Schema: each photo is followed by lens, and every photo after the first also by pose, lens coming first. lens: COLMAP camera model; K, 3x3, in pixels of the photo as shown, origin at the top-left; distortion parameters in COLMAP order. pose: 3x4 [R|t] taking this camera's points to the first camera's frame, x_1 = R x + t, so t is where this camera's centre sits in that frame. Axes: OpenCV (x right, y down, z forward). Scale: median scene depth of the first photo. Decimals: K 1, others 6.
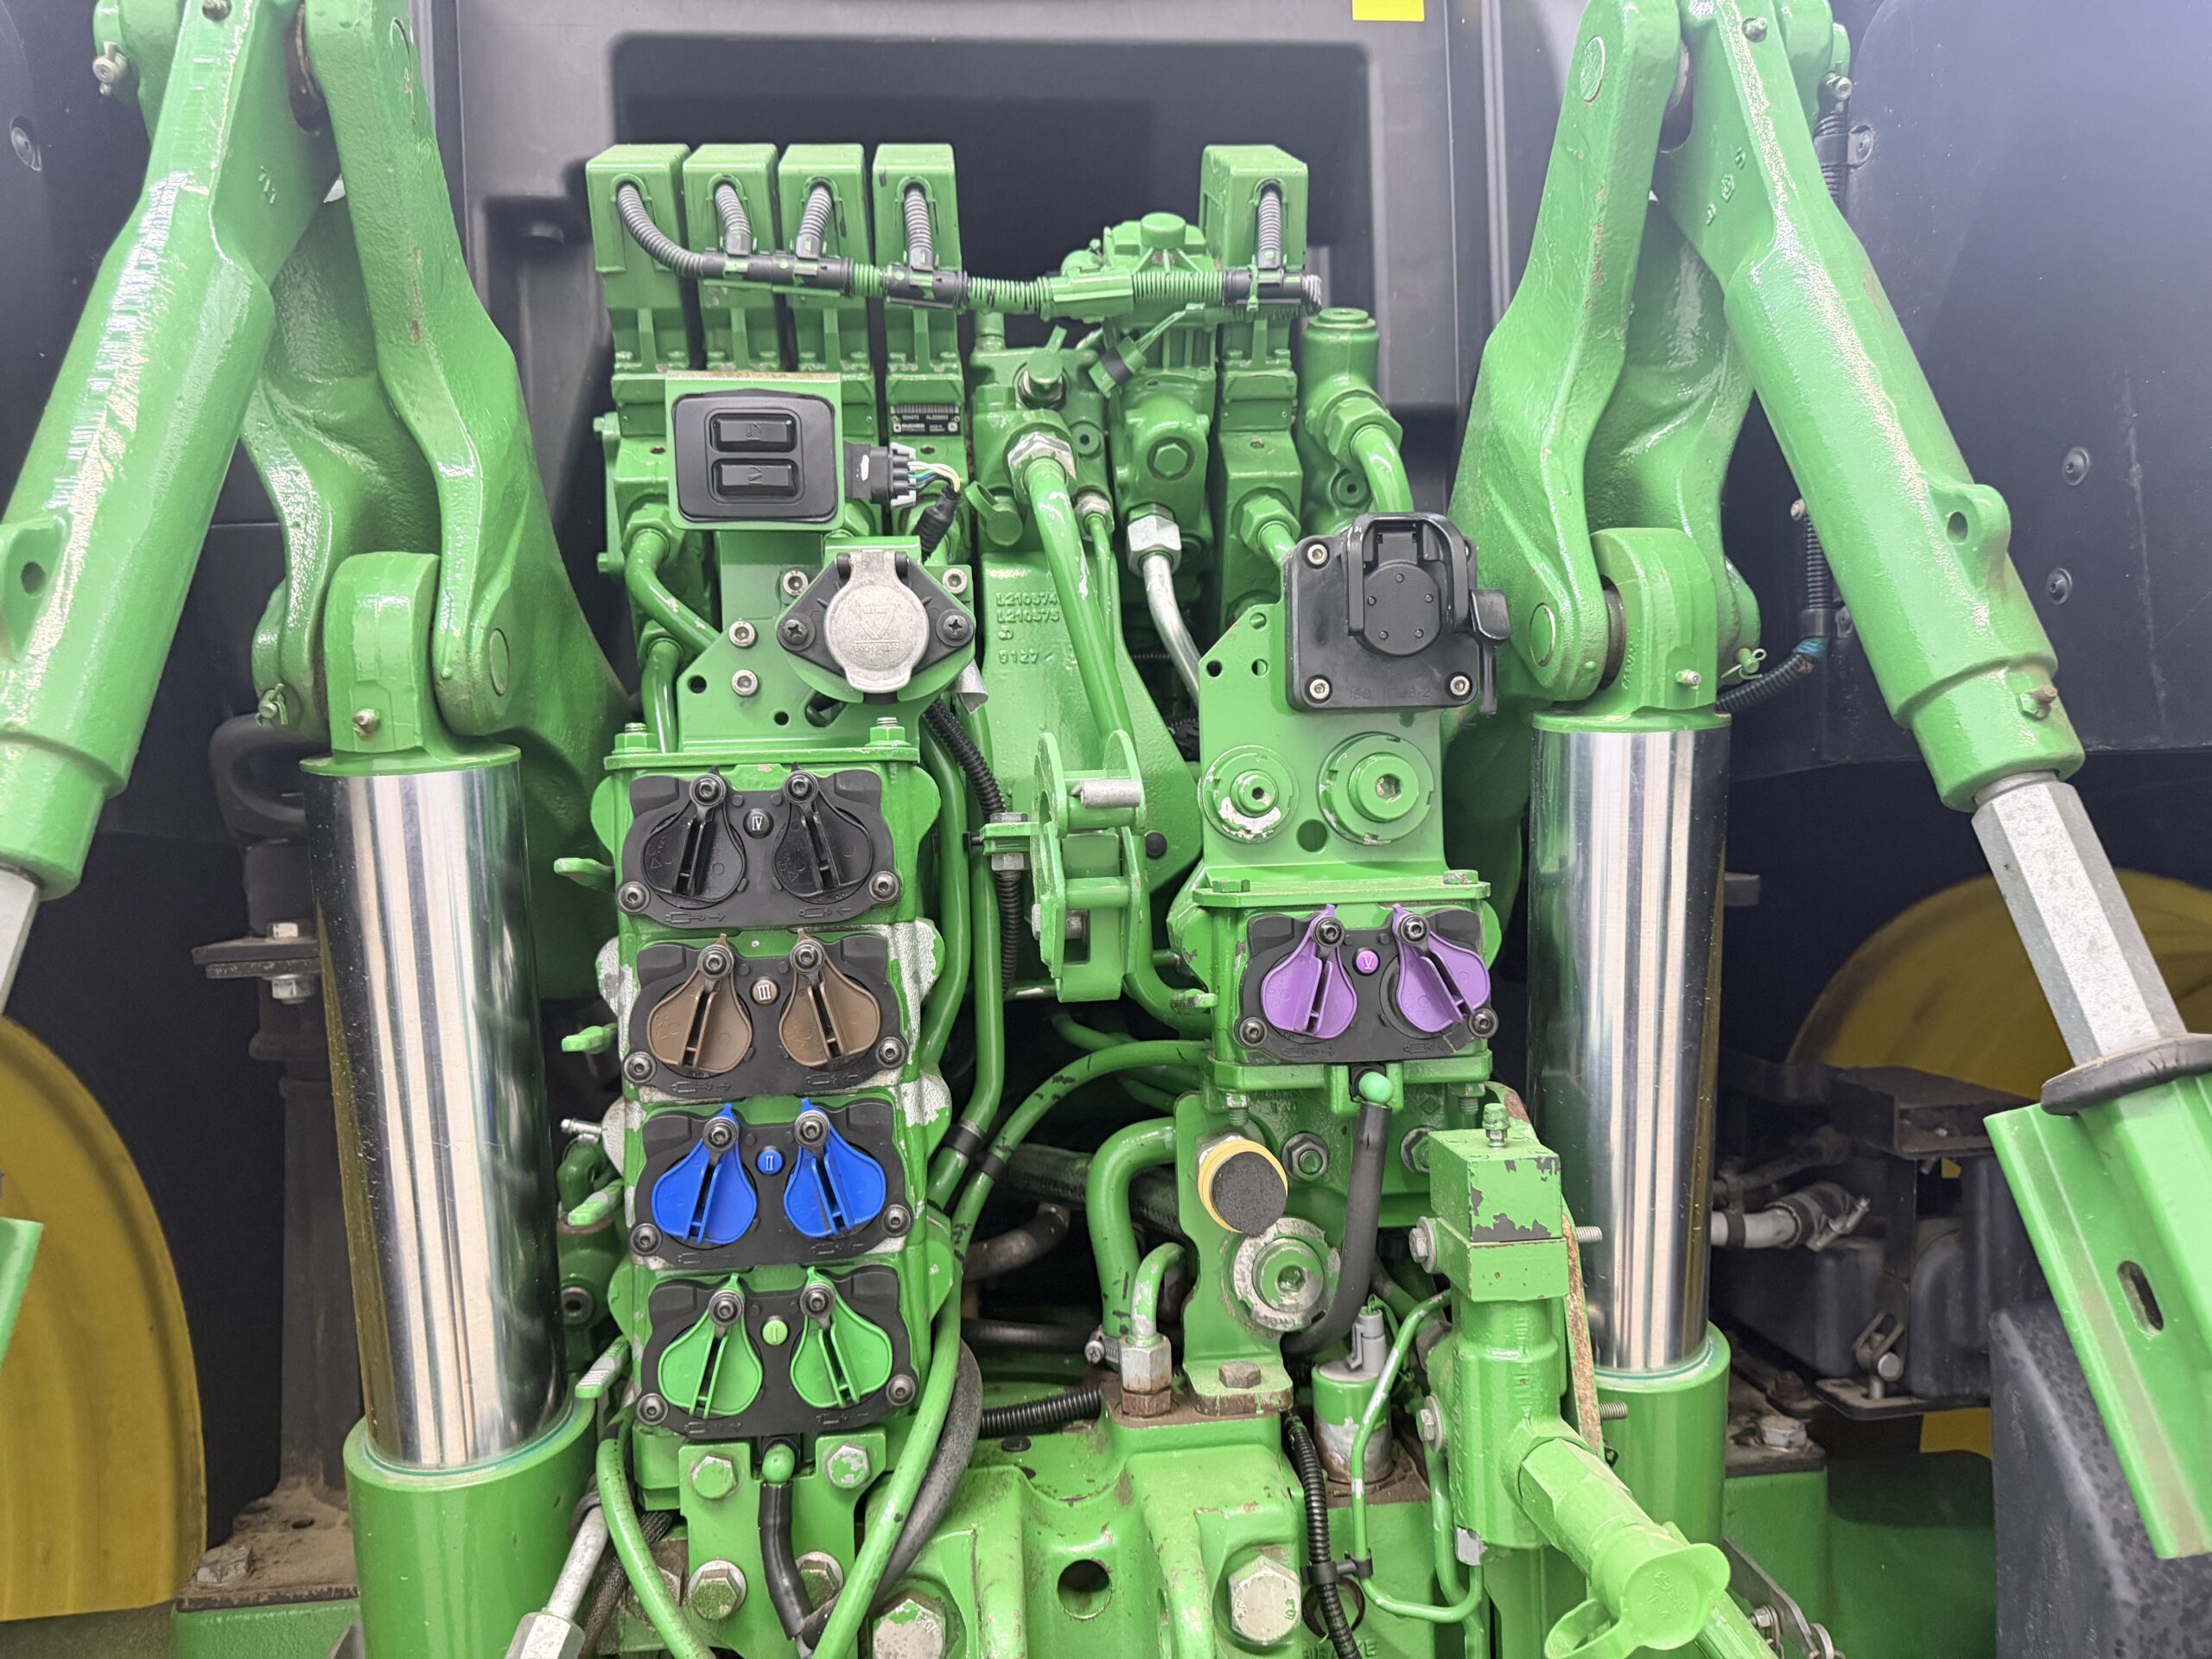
lens RADIAL K [[1564.1, 0, 1127.2], [0, 1564.1, 825.7], [0, 0, 1]] dist [0.024271, -0.024753]
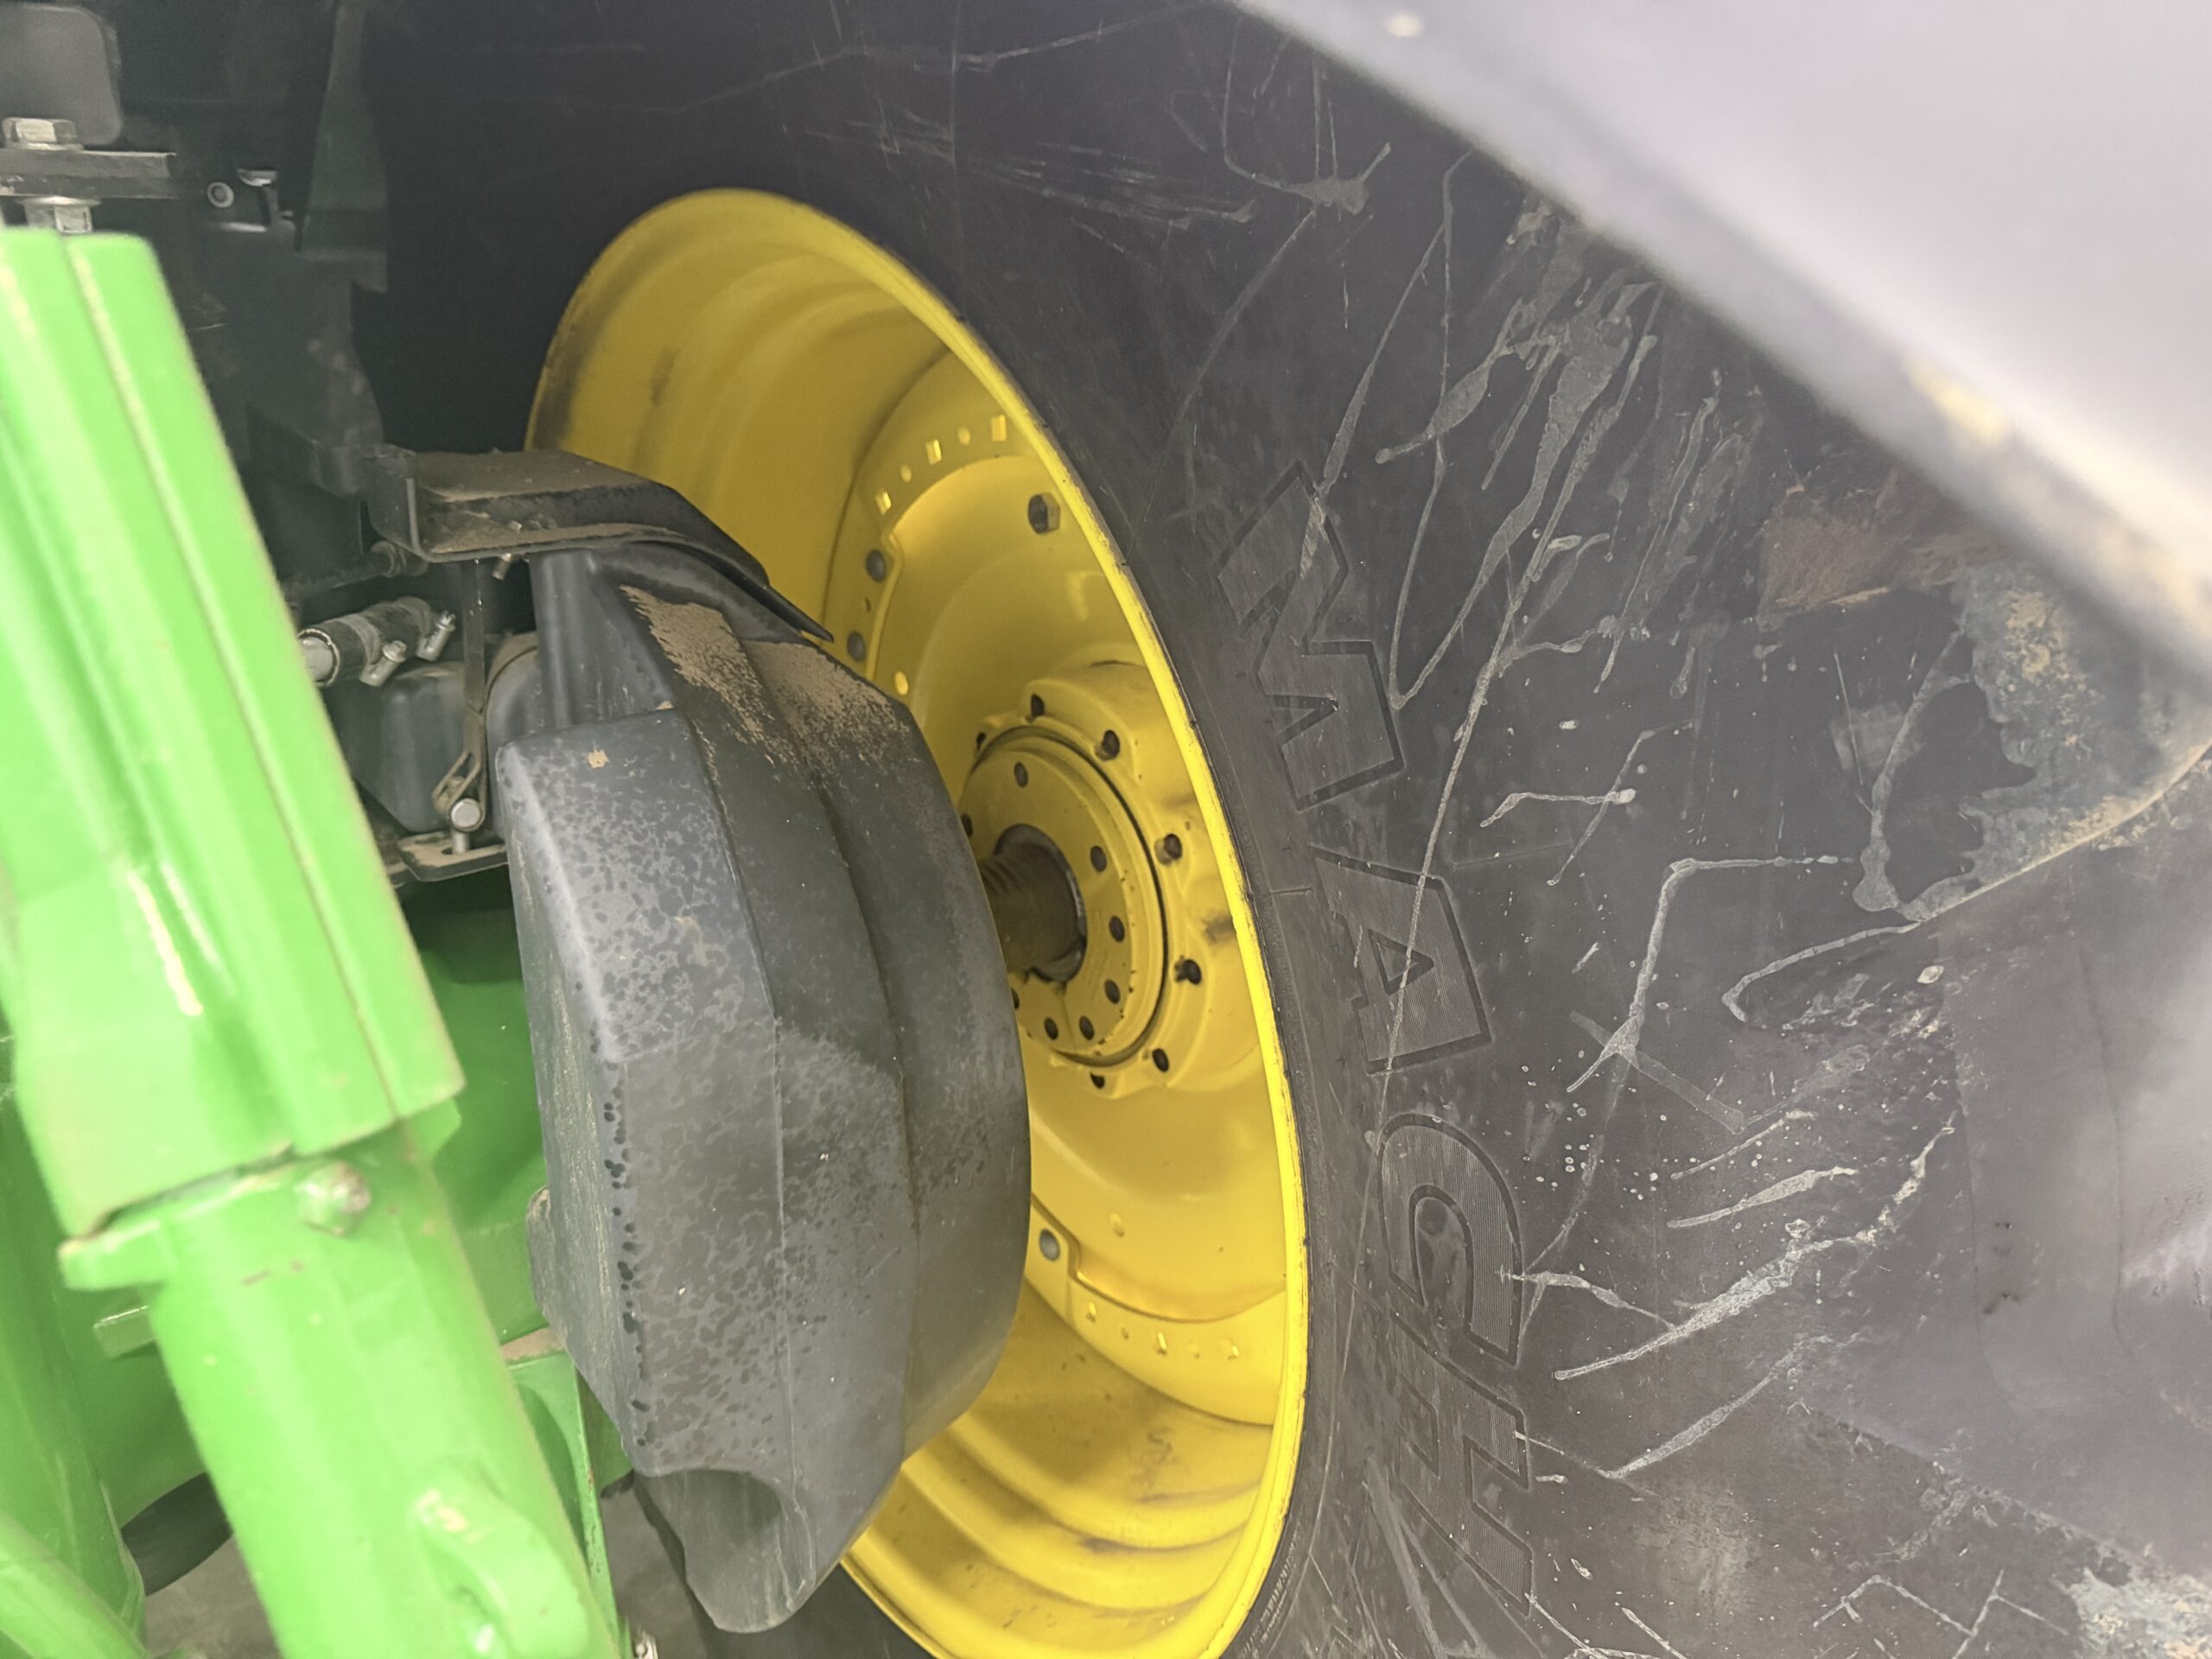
lens RADIAL K [[1564.1, 0, 1112.3], [0, 1564.1, 832.8], [0, 0, 1]] dist [0.024271, -0.024753]
pose [[0.842967, -0.145672, 0.517867, 0.397492], [-0.050964, 0.936687, 0.346440, 0.059754], [-0.535546, -0.318430, 0.782172, 0.203463]]
